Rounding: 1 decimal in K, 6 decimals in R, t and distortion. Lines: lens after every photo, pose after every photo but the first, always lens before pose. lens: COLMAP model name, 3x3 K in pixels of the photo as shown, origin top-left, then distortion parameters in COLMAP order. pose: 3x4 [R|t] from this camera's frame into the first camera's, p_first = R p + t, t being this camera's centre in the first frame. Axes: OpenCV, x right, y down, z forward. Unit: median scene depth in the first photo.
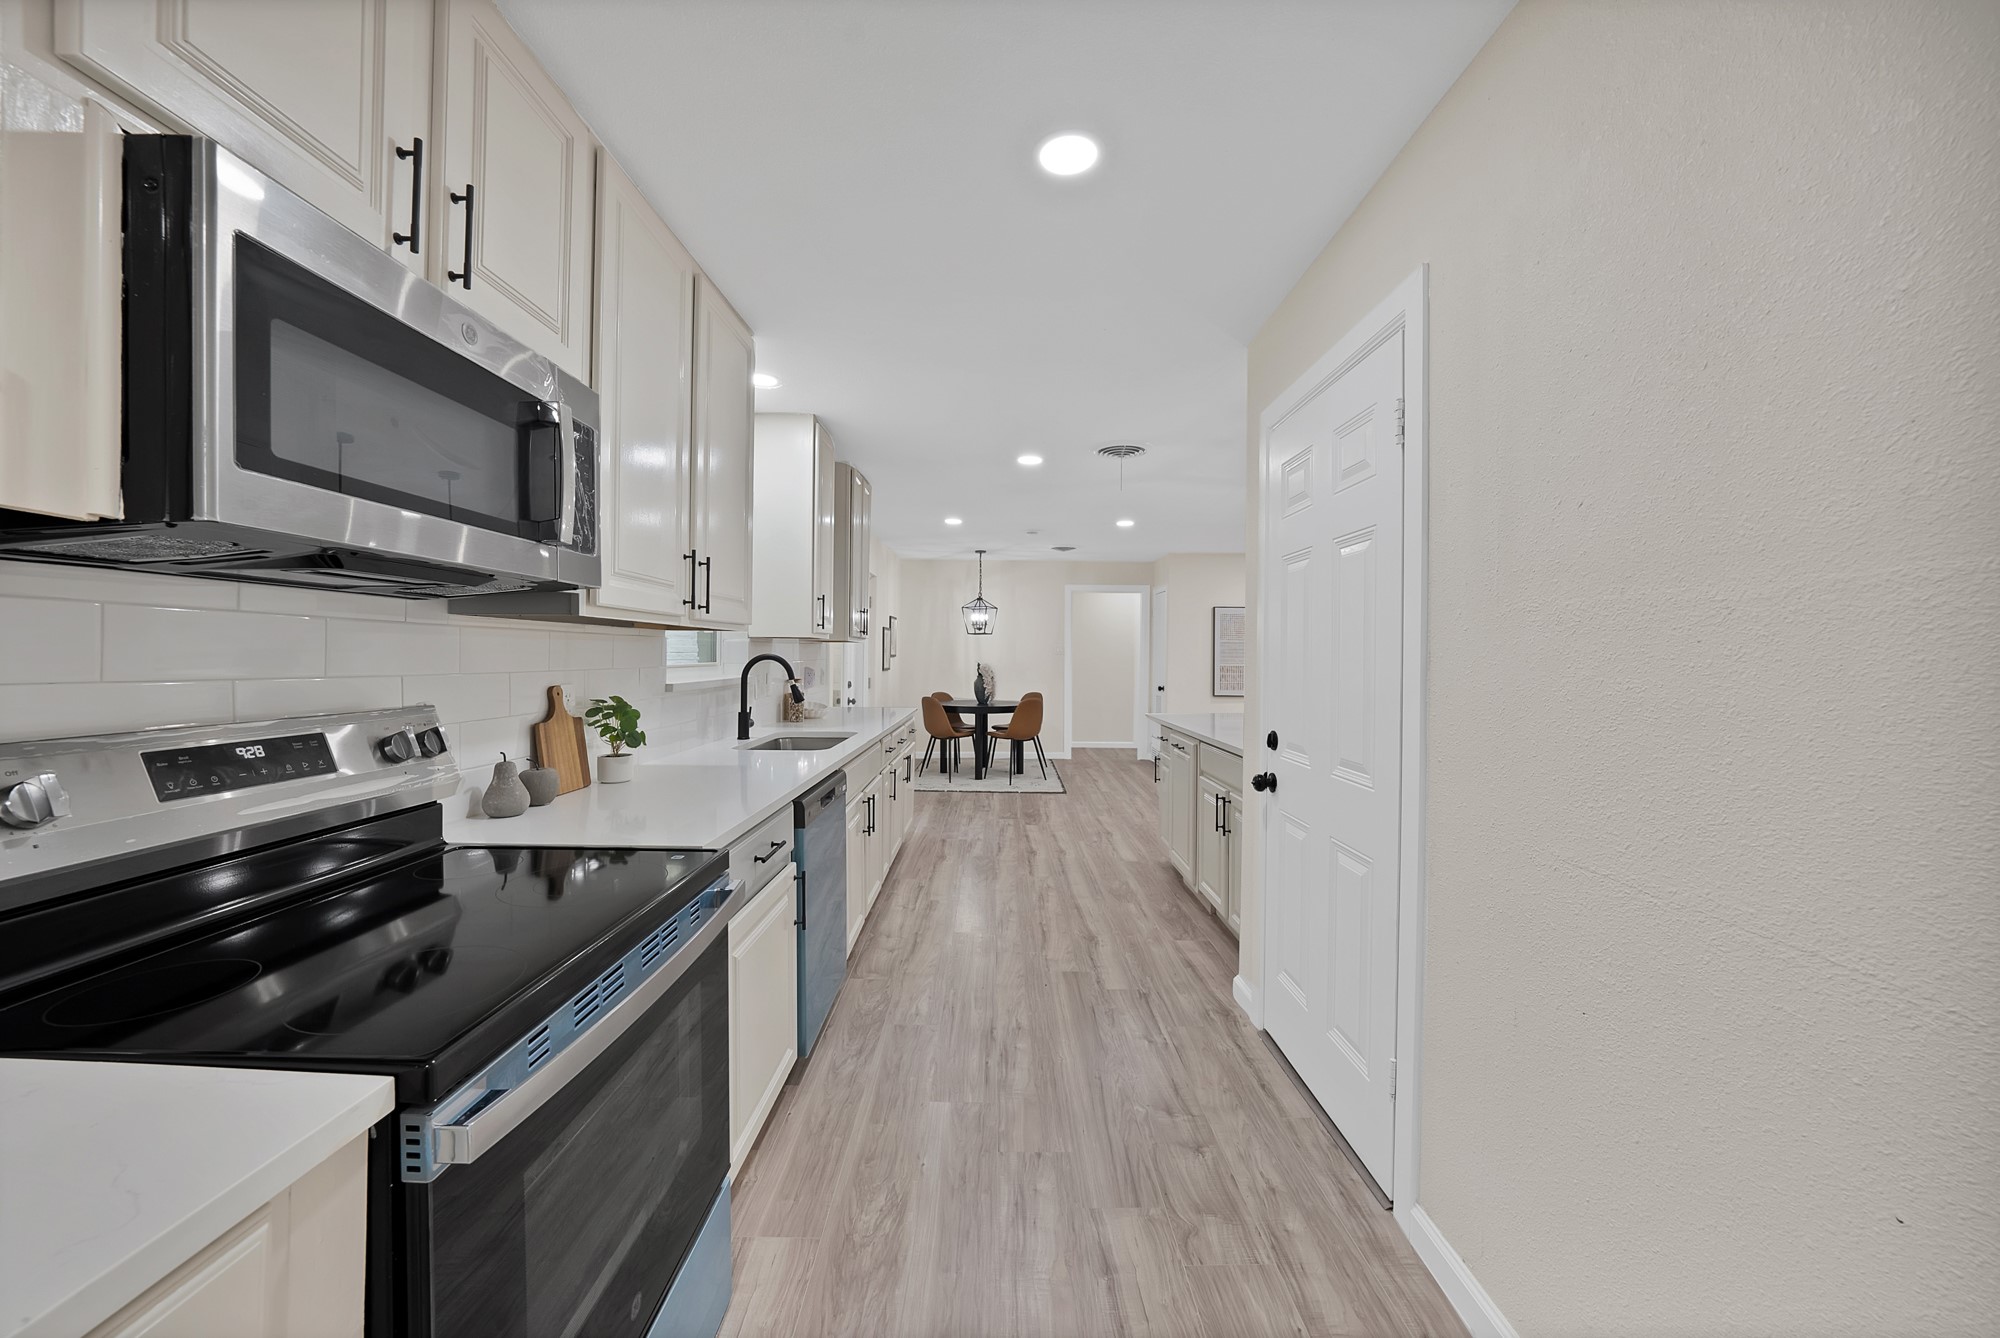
lens RADIAL K [[727.3, 0, 999.4], [0, 727.3, 661.4], [0, 0, 1]] dist [-0.018593, 0.000962]
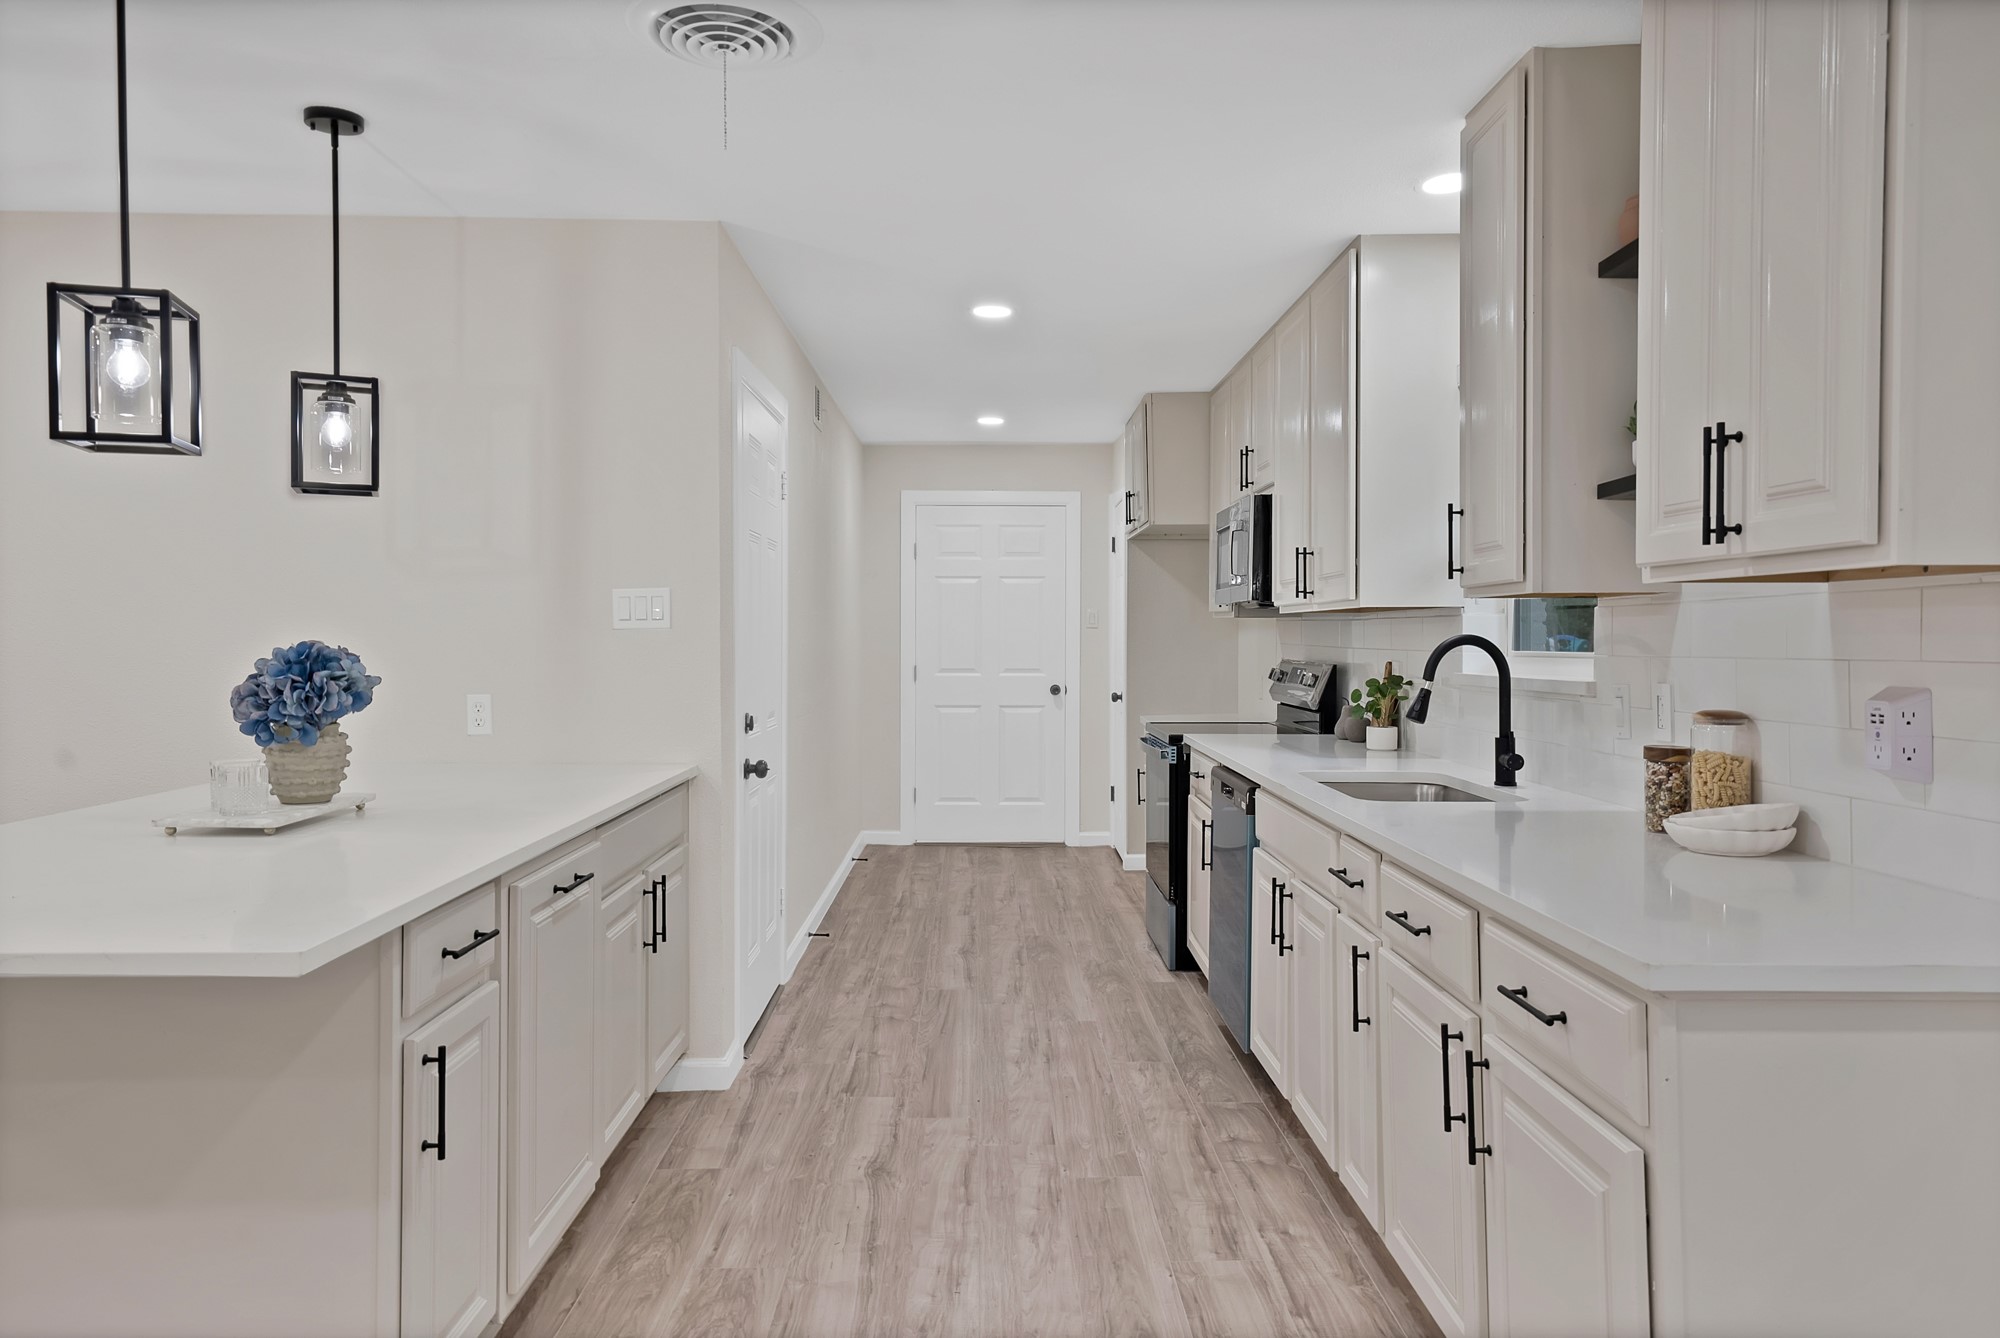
lens RADIAL K [[1333.6, 0, 1008.0], [0, 1333.6, 662.9], [0, 0, 1]] dist [0.029022, 0.002782]
pose [[-0.999866, -0.006479, -0.015028, 0.052773], [-0.006864, 0.999646, 0.025690, -0.011446], [0.014857, 0.025790, -0.999557, 2.088302]]
